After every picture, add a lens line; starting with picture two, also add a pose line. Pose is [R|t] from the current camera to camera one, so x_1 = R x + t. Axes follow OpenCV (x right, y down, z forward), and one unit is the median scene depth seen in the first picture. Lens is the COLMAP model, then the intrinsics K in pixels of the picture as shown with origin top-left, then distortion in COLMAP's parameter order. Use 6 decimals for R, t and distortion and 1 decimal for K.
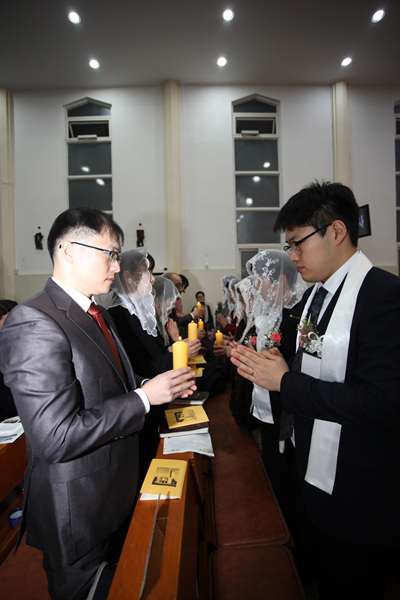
lens RADIAL K [[297.4, 0, 195.7], [0, 297.4, 299.3], [0, 0, 1]] dist [-0.059331, 0.022915]
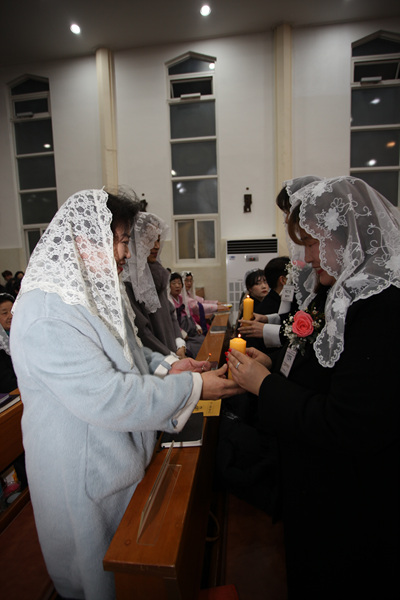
lens RADIAL K [[297.4, 0, 195.4], [0, 297.4, 298.3], [0, 0, 1]] dist [-0.059331, 0.022915]
pose [[0.990932, 0.013760, -0.133660, -0.220558], [-0.000437, 0.995068, 0.099194, 0.006298], [0.134366, -0.098236, 0.986050, -0.000146]]
